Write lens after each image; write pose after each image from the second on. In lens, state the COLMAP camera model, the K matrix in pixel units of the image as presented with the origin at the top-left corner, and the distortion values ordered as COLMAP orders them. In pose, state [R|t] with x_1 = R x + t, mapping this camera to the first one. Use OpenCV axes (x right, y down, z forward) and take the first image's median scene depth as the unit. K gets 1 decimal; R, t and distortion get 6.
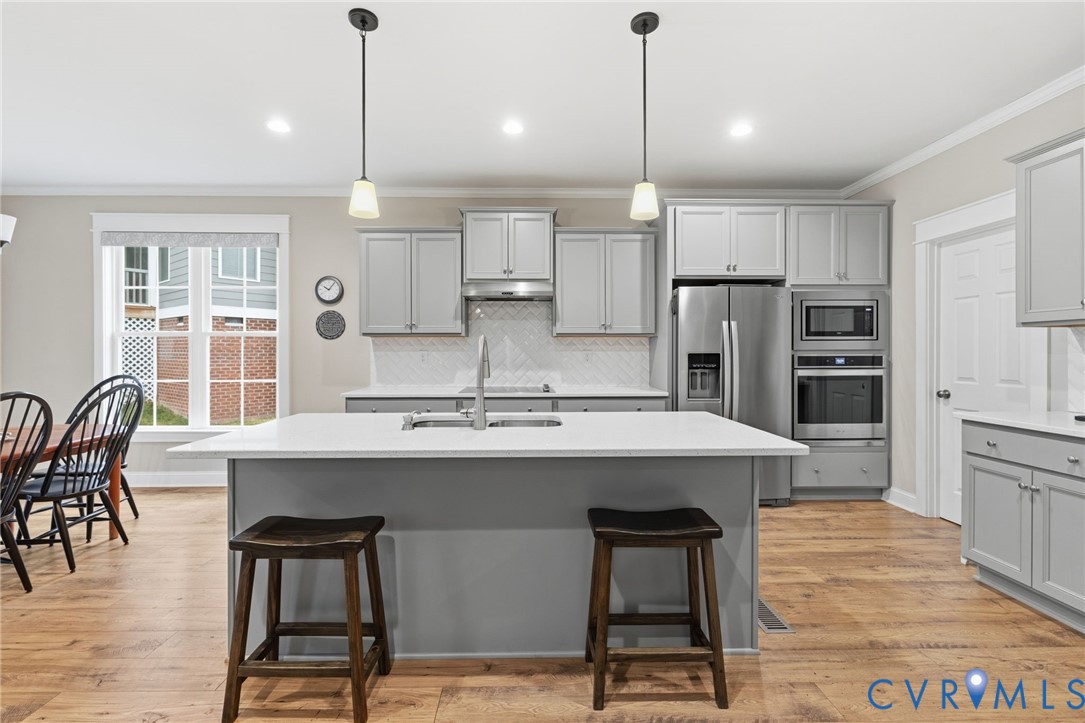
lens RADIAL K [[484.5, 0, 537.4], [0, 484.5, 345.5], [0, 0, 1]] dist [0.001409, 0.000425]
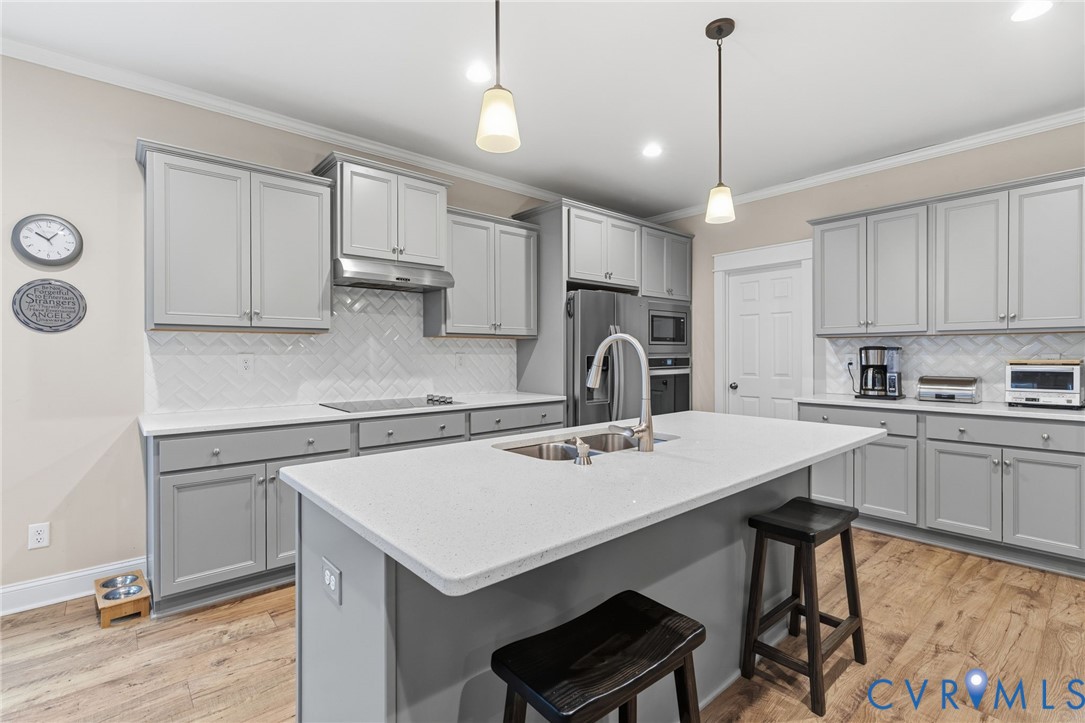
lens RADIAL K [[506.8, 0, 536.8], [0, 506.8, 347.0], [0, 0, 1]] dist [-0.001205, 0.000070]
pose [[0.763658, 0.008533, 0.645565, -0.431096], [-0.006468, 0.999964, -0.005566, 0.003569], [-0.645589, 0.000075, 0.763685, 0.253366]]
